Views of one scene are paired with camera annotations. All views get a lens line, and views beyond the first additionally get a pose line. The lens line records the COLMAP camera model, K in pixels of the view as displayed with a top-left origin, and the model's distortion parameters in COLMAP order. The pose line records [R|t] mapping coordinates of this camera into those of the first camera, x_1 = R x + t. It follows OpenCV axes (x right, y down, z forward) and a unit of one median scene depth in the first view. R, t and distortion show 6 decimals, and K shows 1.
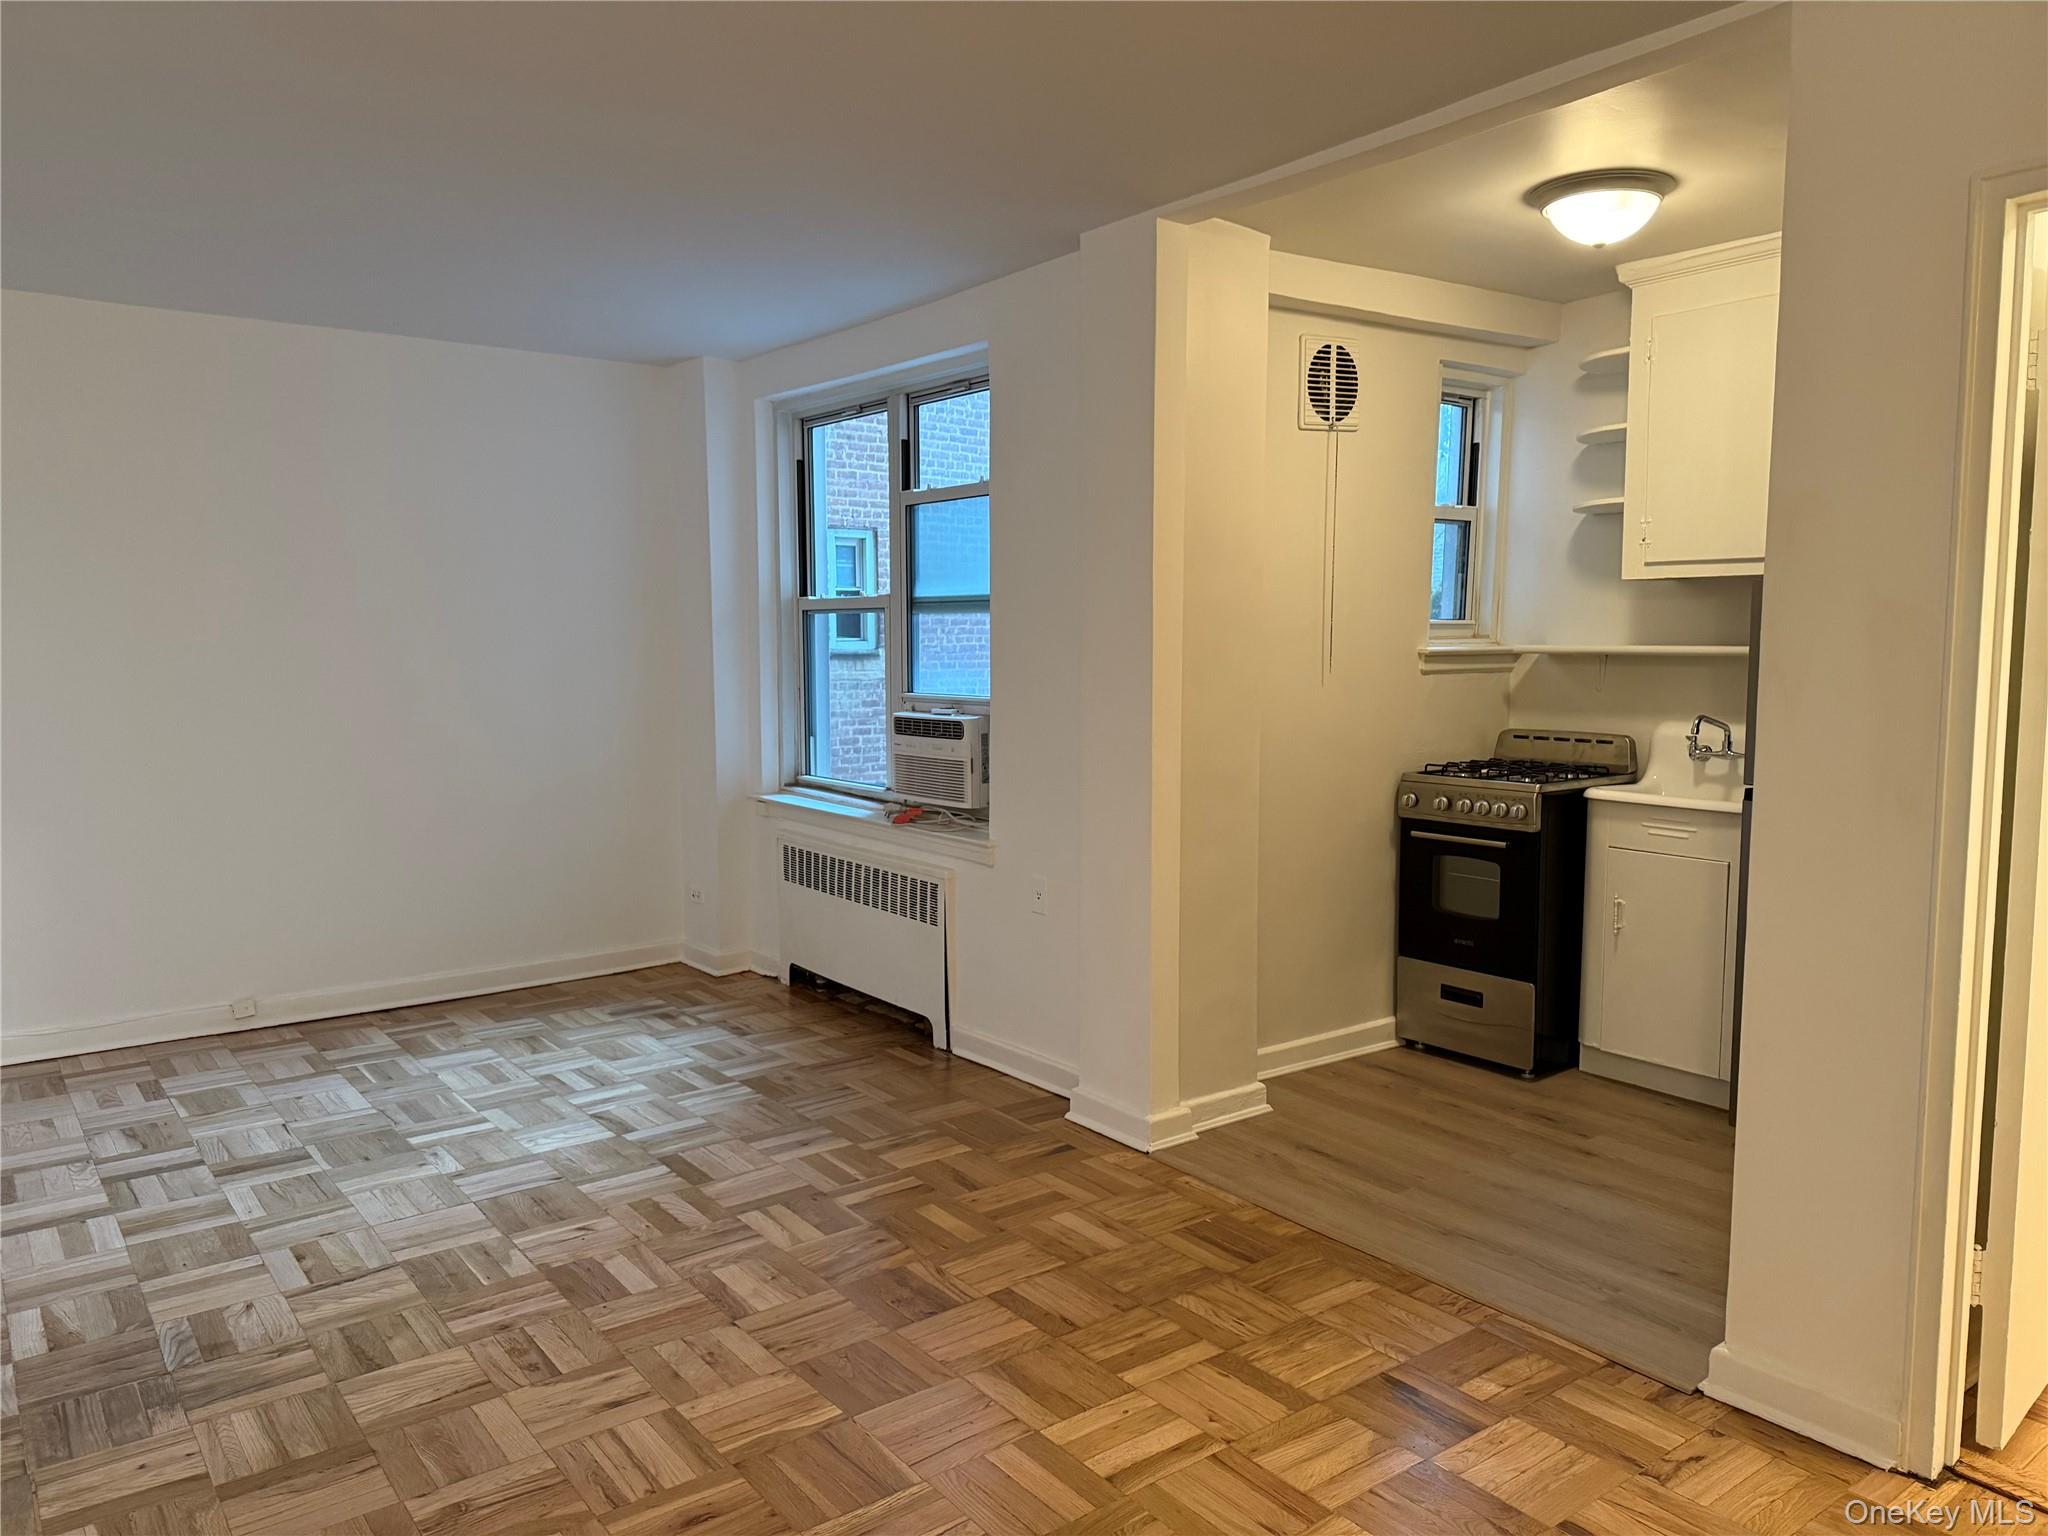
lens RADIAL K [[1441.3, 0, 1024.0], [0, 1441.3, 768.0], [0, 0, 1]] dist [0.159356, -0.247823]
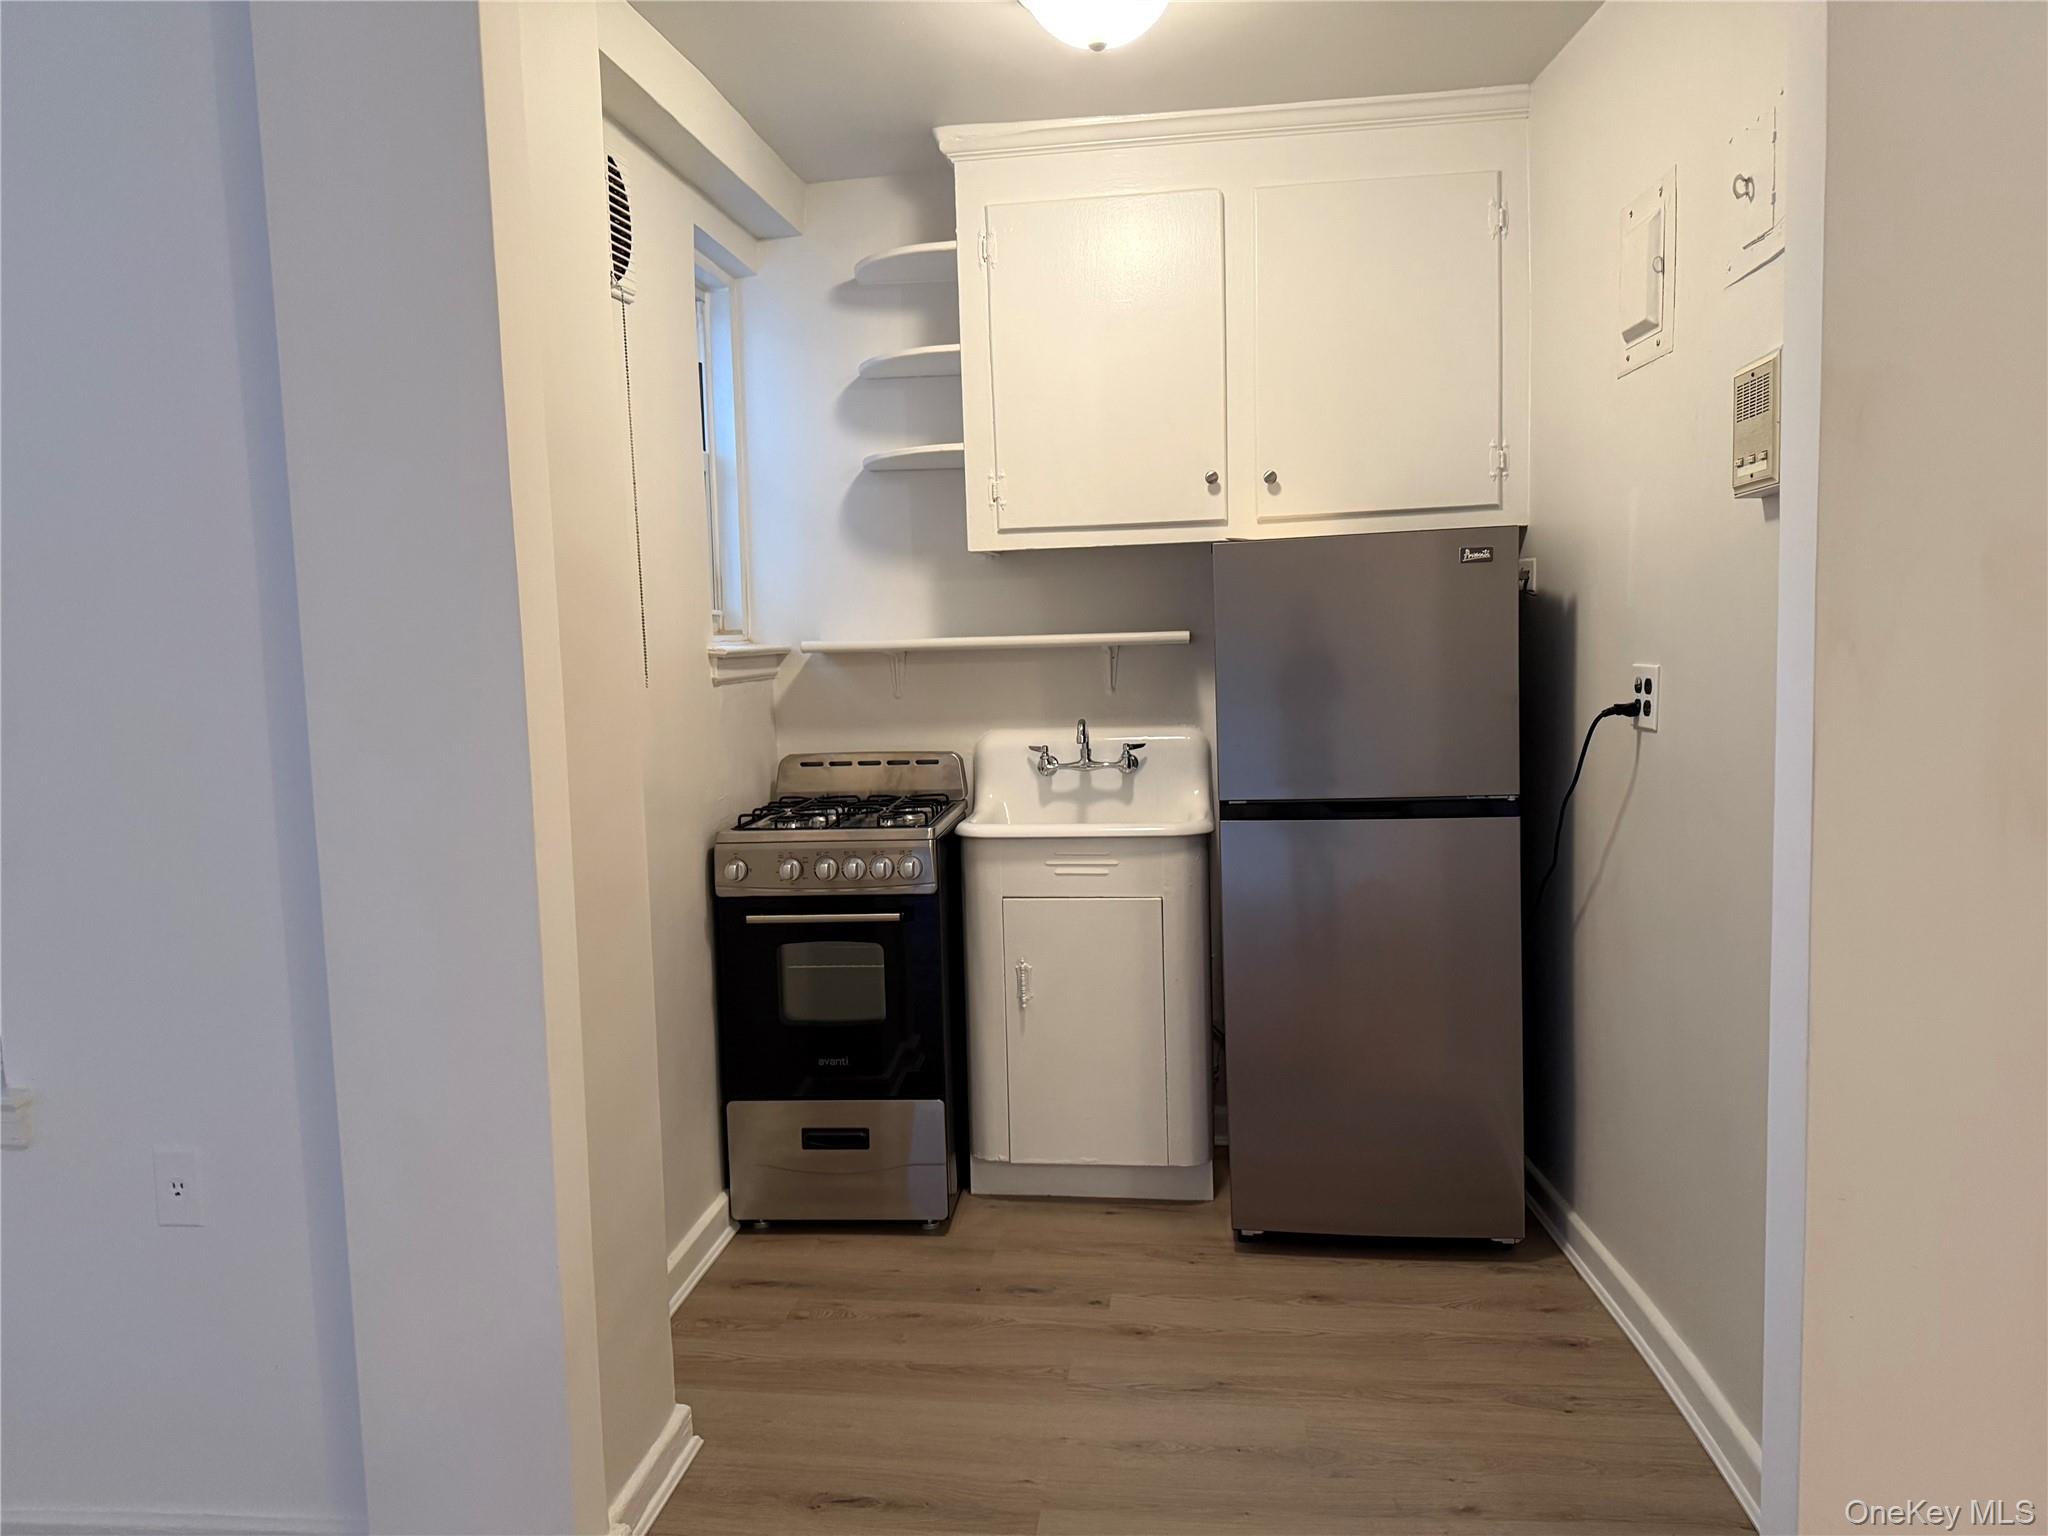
lens RADIAL K [[1441.3, 0, 1024.0], [0, 1441.3, 768.0], [0, 0, 1]] dist [0.159356, -0.247823]
pose [[0.696841, -0.086922, 0.711939, -0.123228], [0.095368, 0.995044, 0.028141, -0.033134], [-0.710857, 0.048286, 0.701677, 0.448873]]
